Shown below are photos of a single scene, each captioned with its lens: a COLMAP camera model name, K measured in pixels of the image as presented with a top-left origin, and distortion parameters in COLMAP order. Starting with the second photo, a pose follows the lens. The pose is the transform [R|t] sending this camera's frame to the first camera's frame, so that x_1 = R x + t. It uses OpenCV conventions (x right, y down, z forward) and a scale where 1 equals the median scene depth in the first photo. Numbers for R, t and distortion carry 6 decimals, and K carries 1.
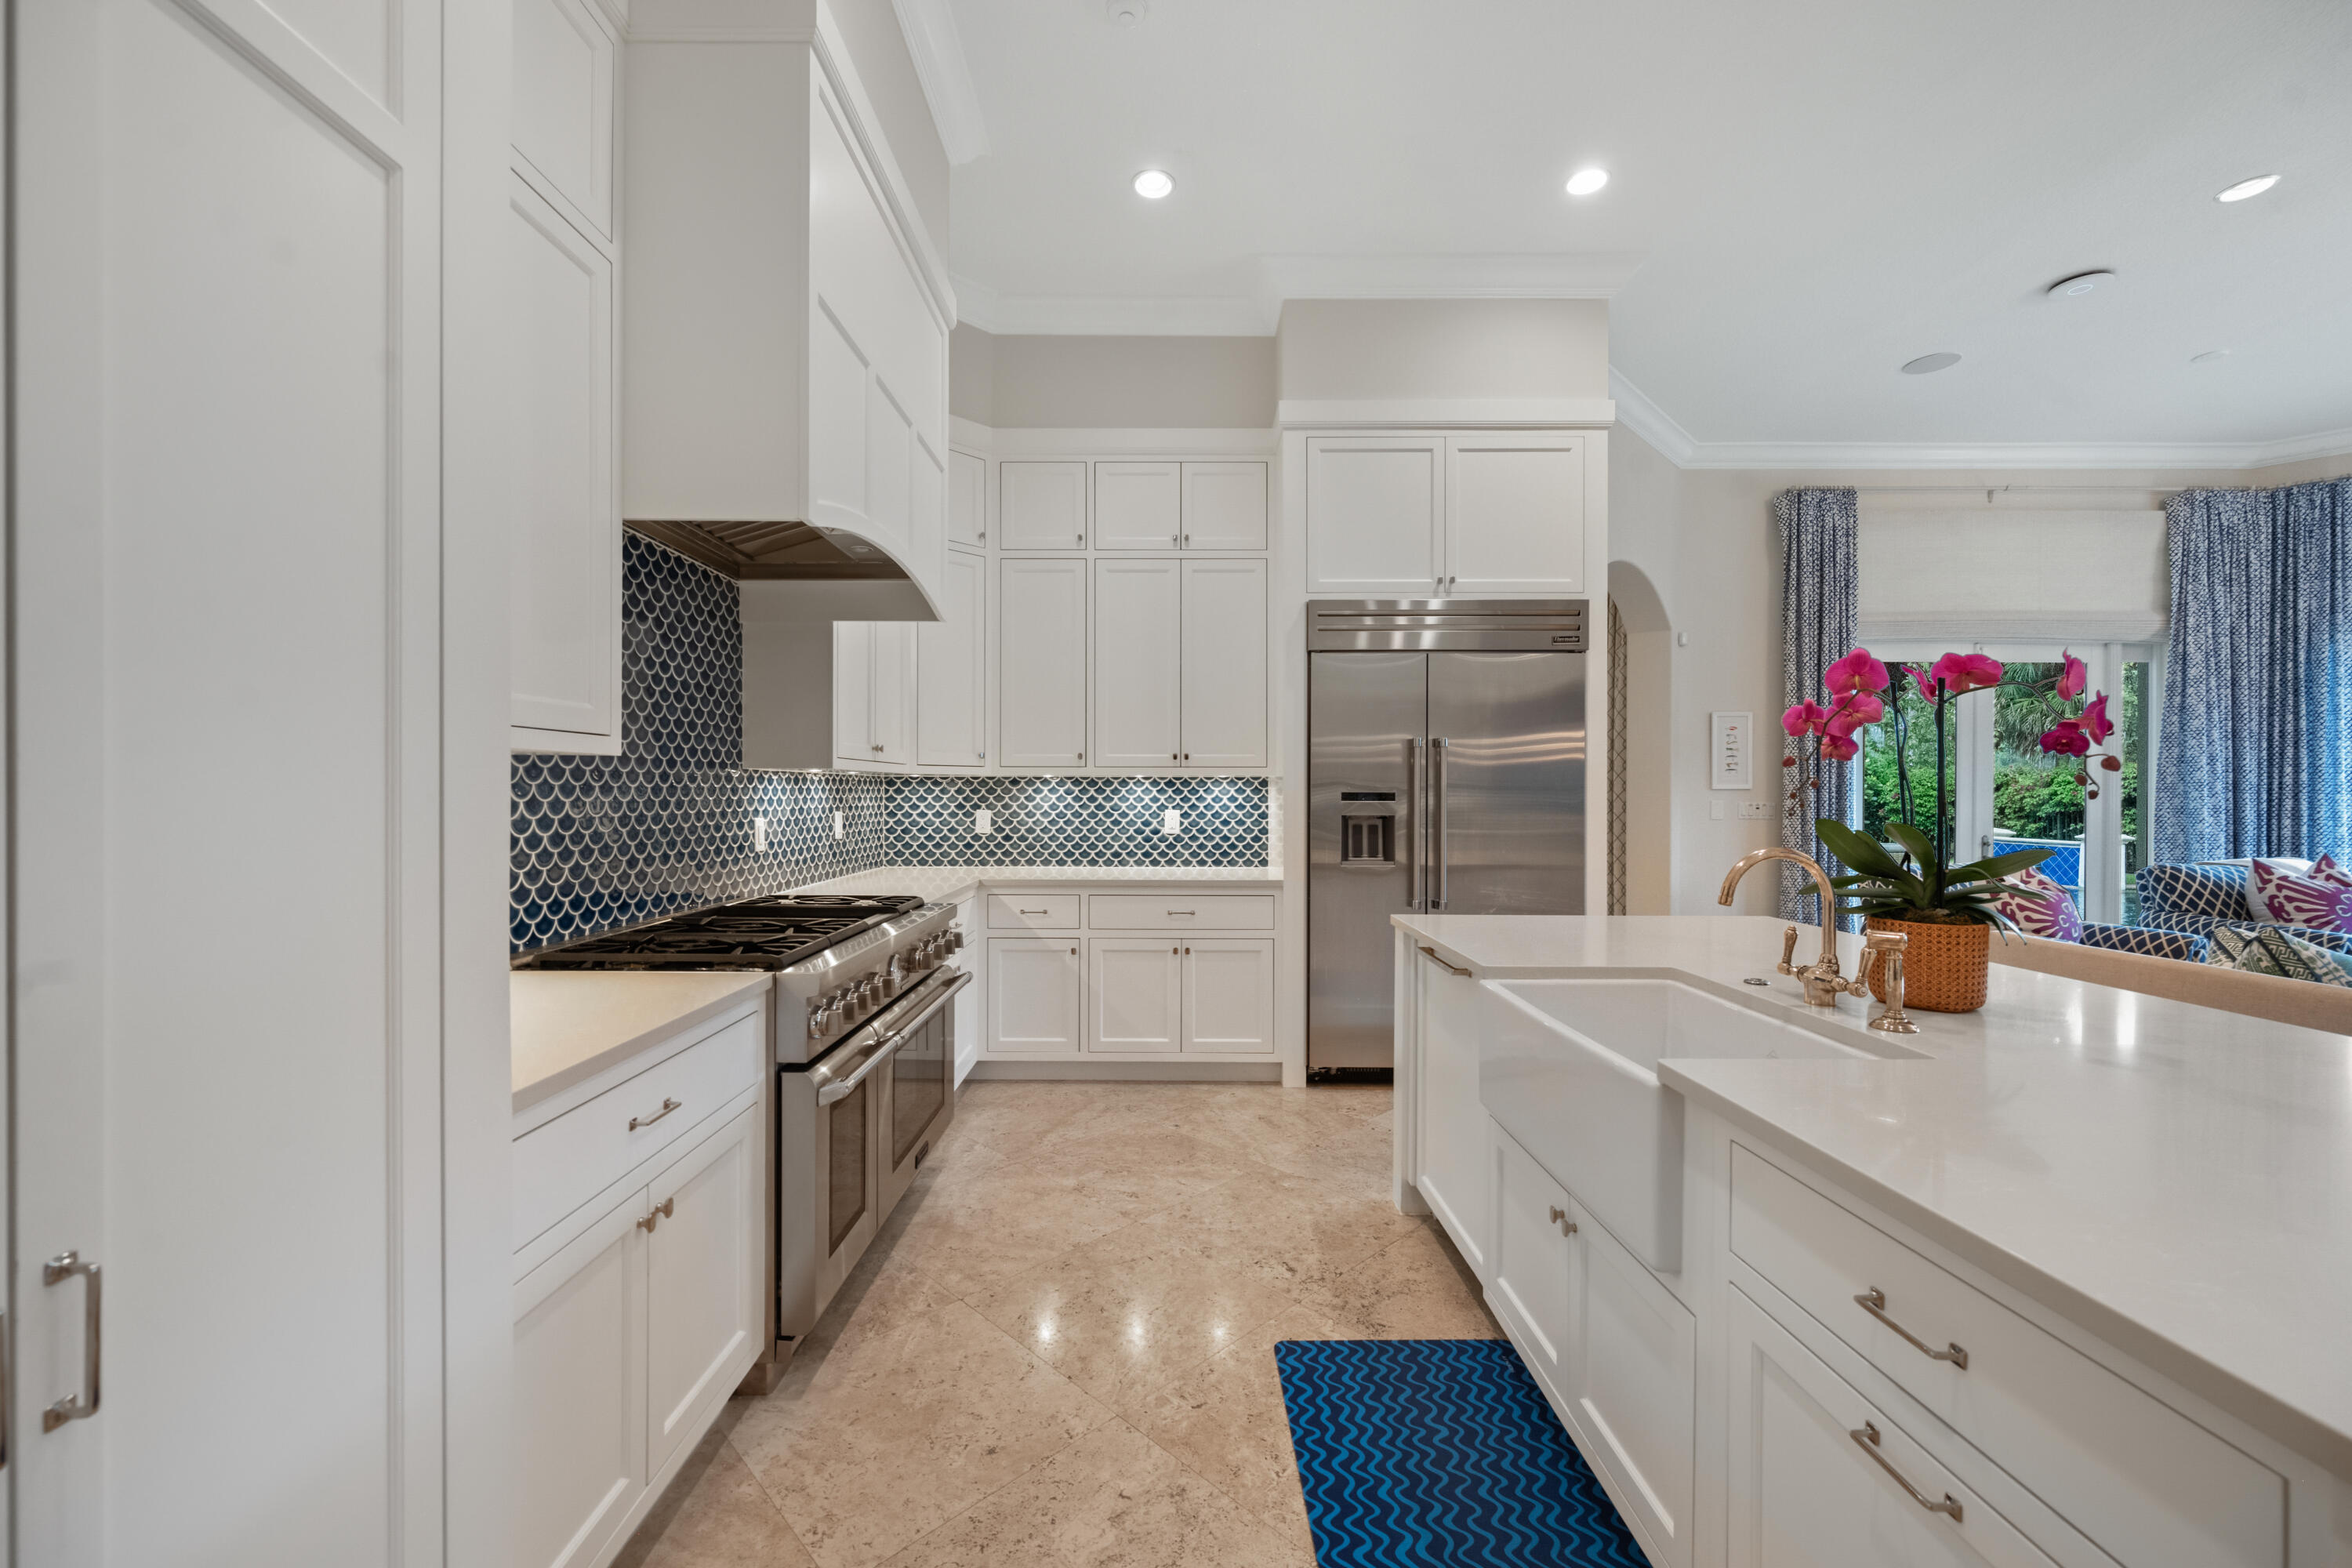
lens RADIAL K [[935.1, 0, 1161.4], [0, 935.1, 794.7], [0, 0, 1]] dist [-0.004858, 0.000612]
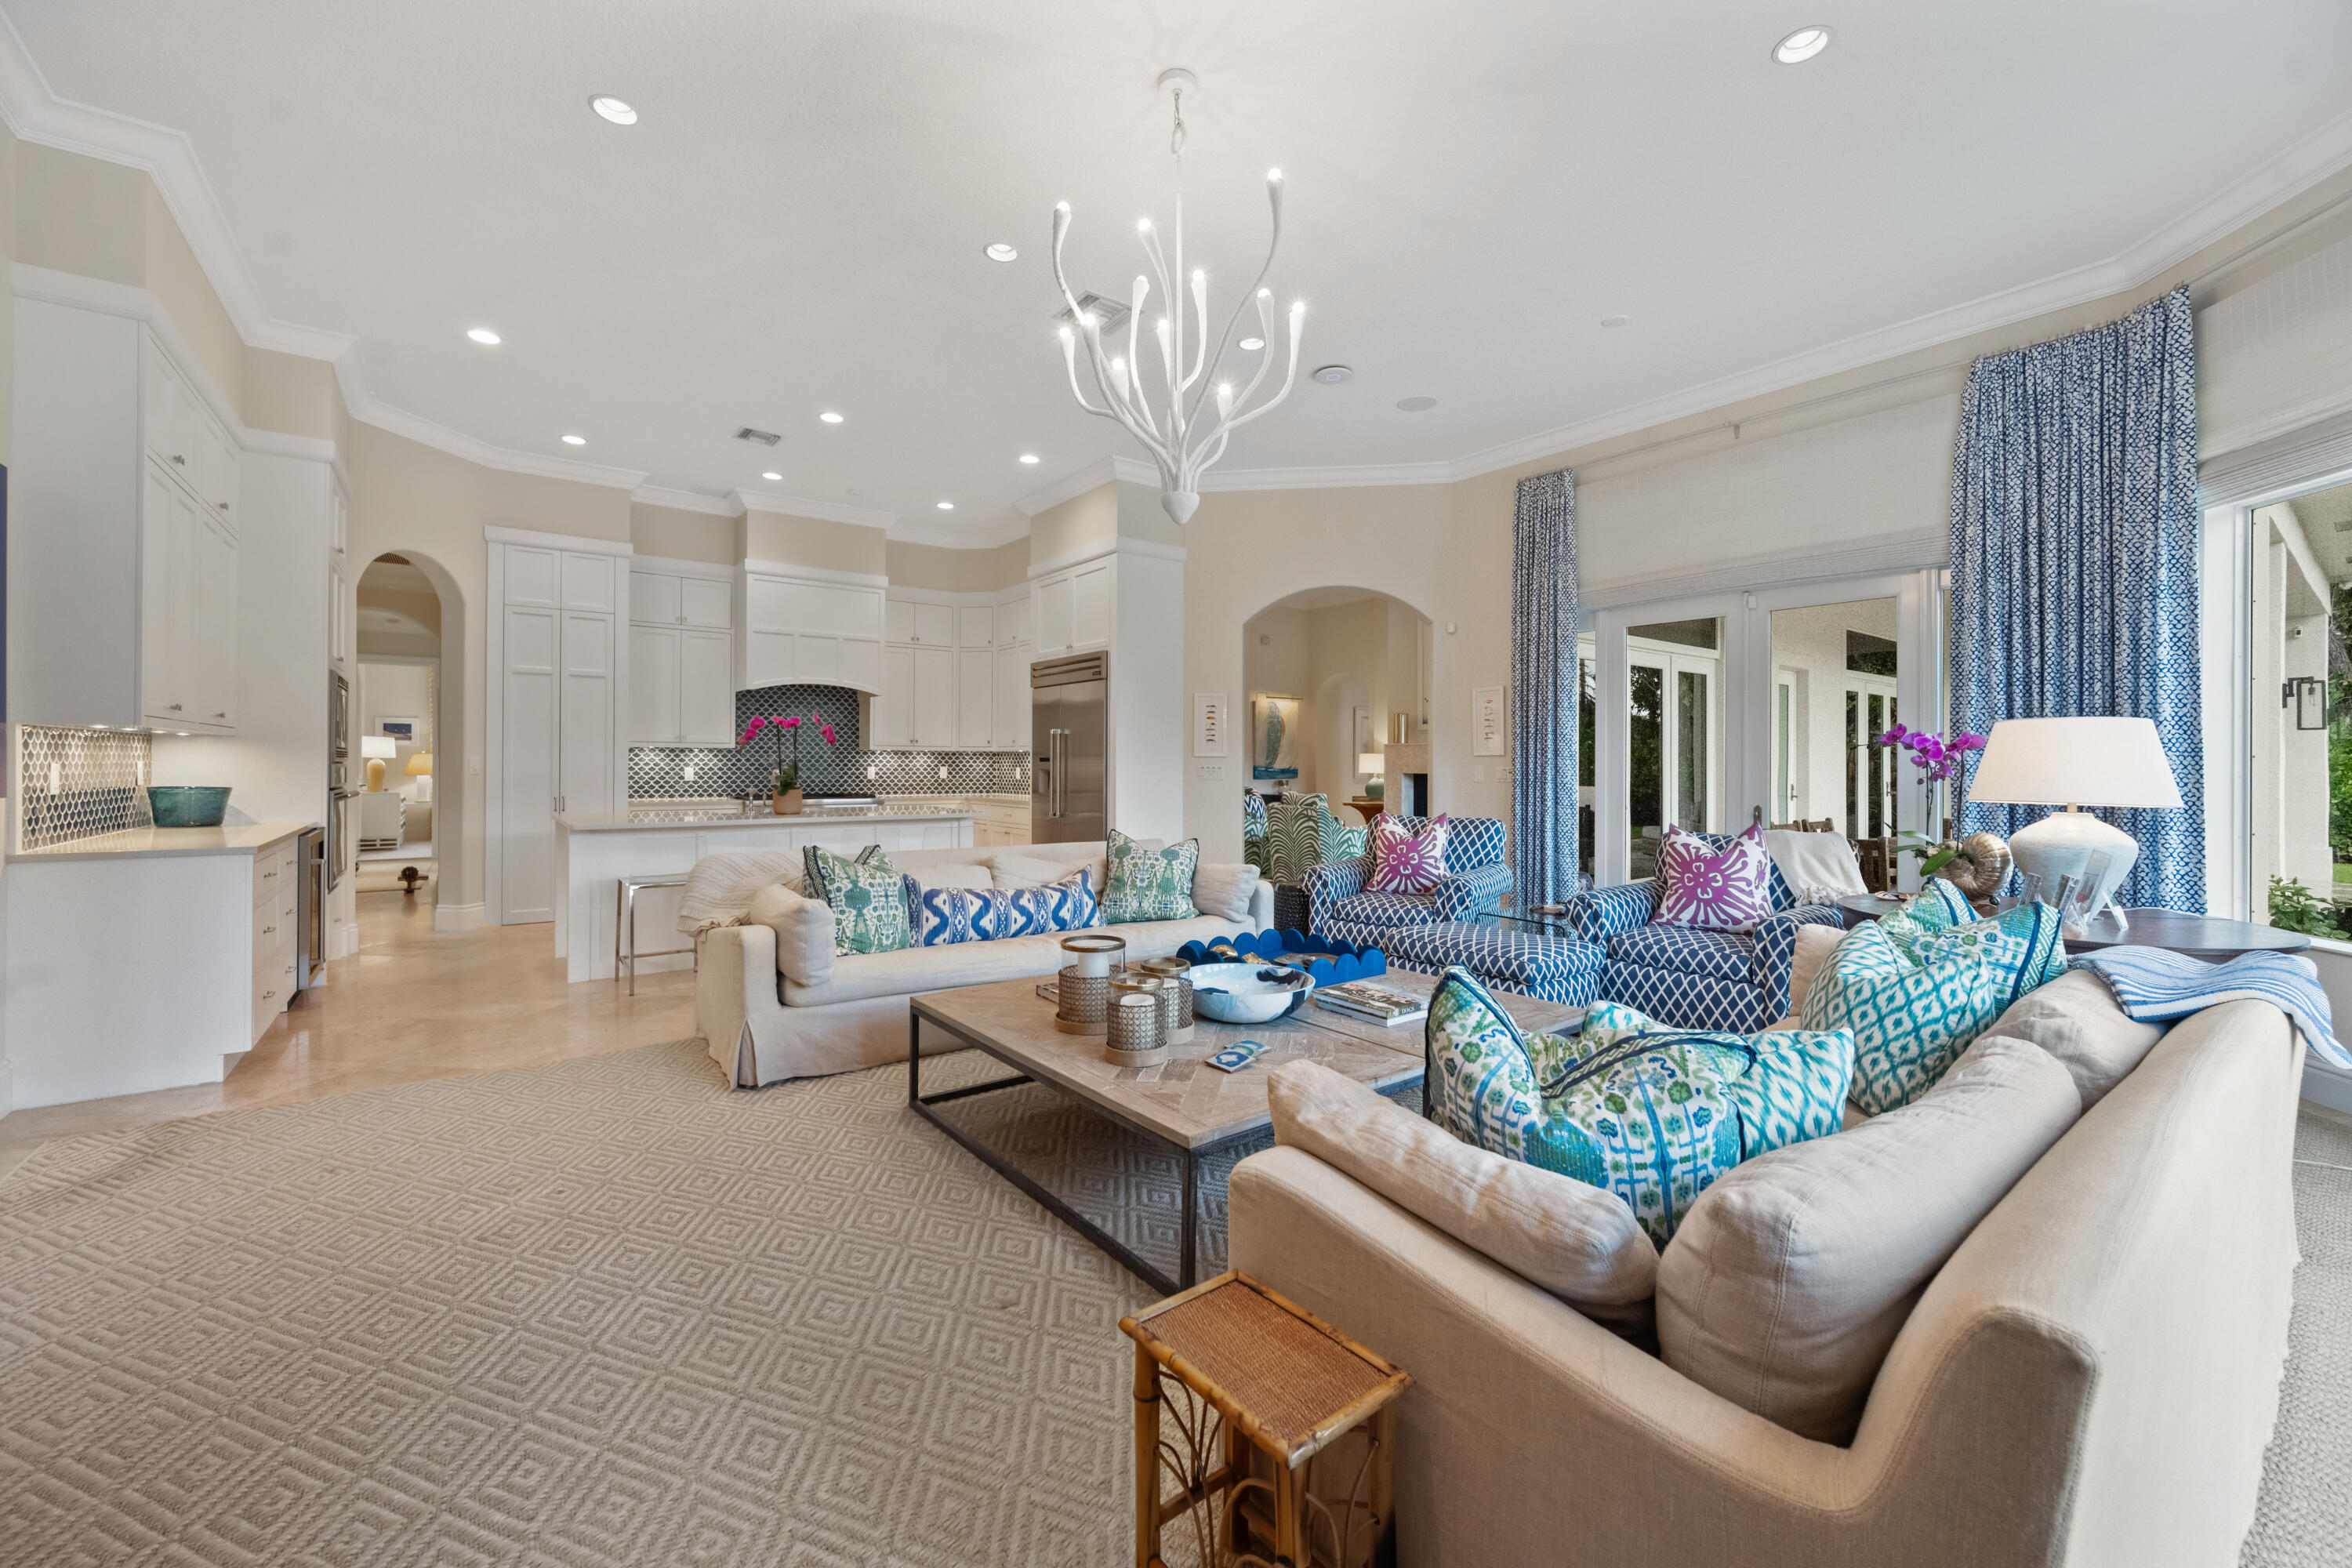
lens RADIAL K [[935.1, 0, 1162.0], [0, 935.1, 763.8], [0, 0, 1]] dist [-0.004858, 0.000612]
pose [[0.599971, -0.000313, -0.800022, 1.970344], [-0.007319, 0.999956, -0.005880, 0.020682], [0.799988, 0.009383, 0.599942, 0.004972]]
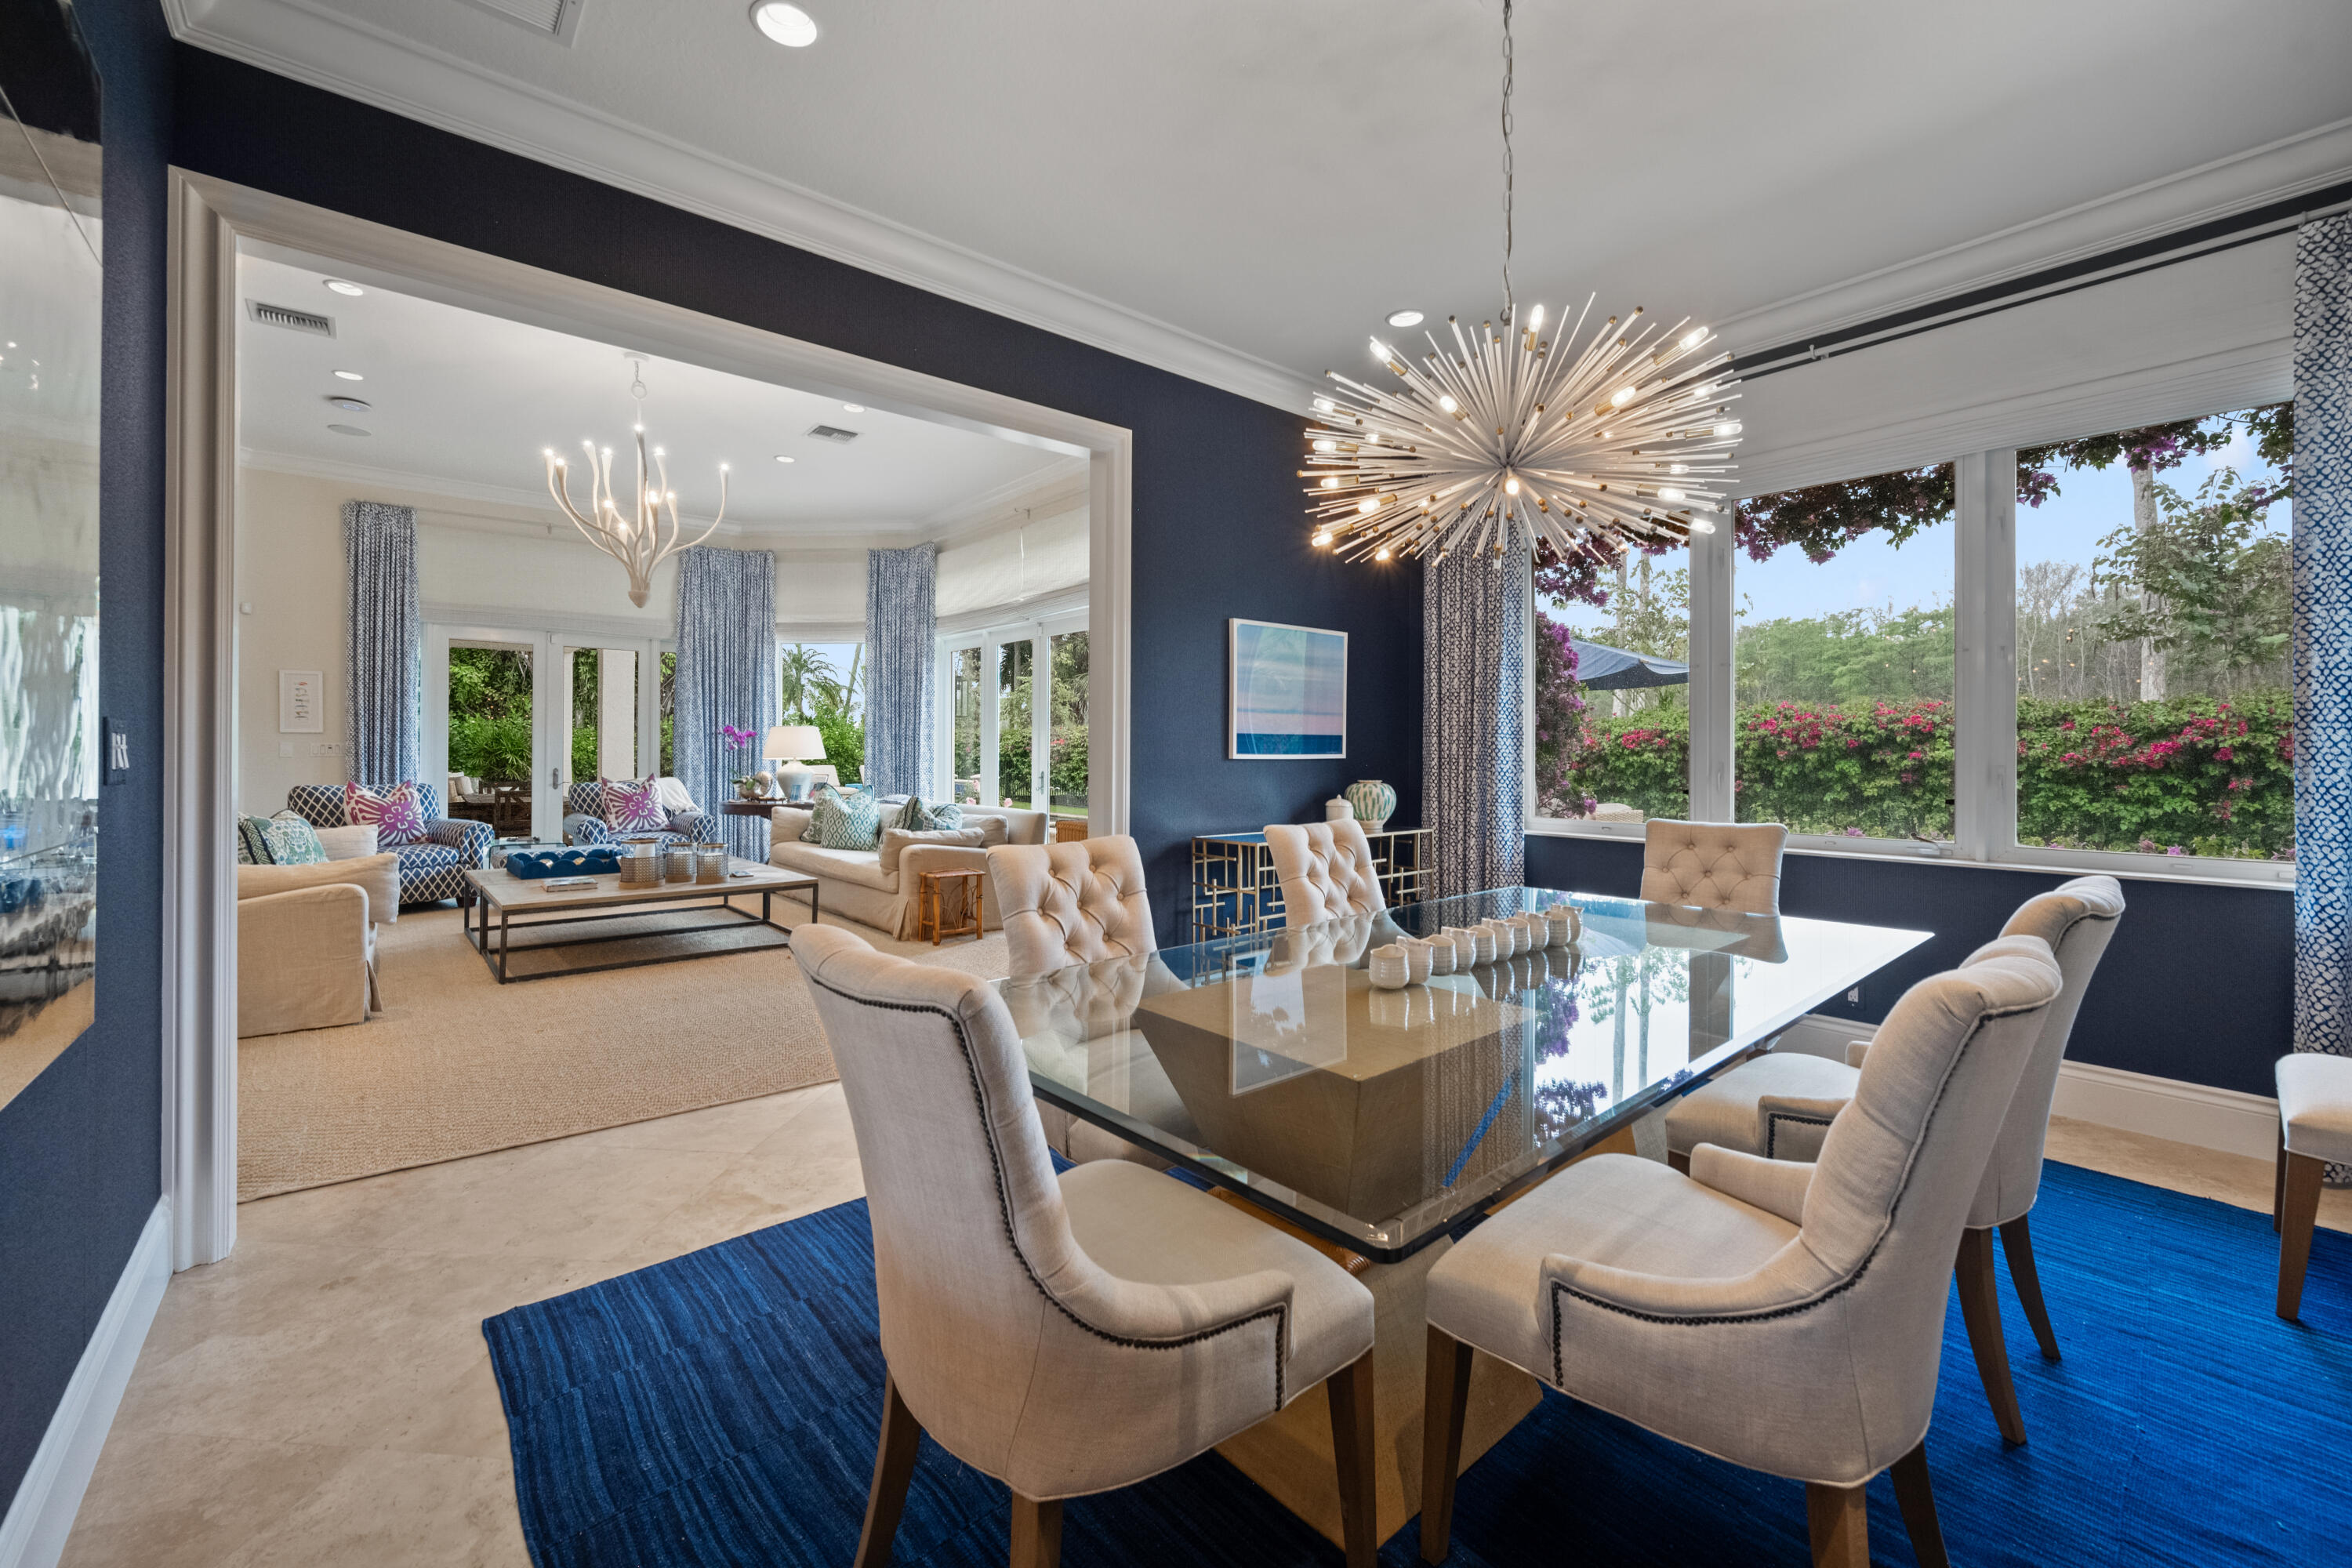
lens RADIAL K [[935.1, 0, 1181.6], [0, 935.1, 780.7], [0, 0, 1]] dist [-0.004858, 0.000612]
pose [[0.760839, -0.018586, 0.648675, 1.063649], [-0.000224, 0.999582, 0.028902, 0.034985], [-0.648941, -0.022135, 0.760517, -1.110889]]
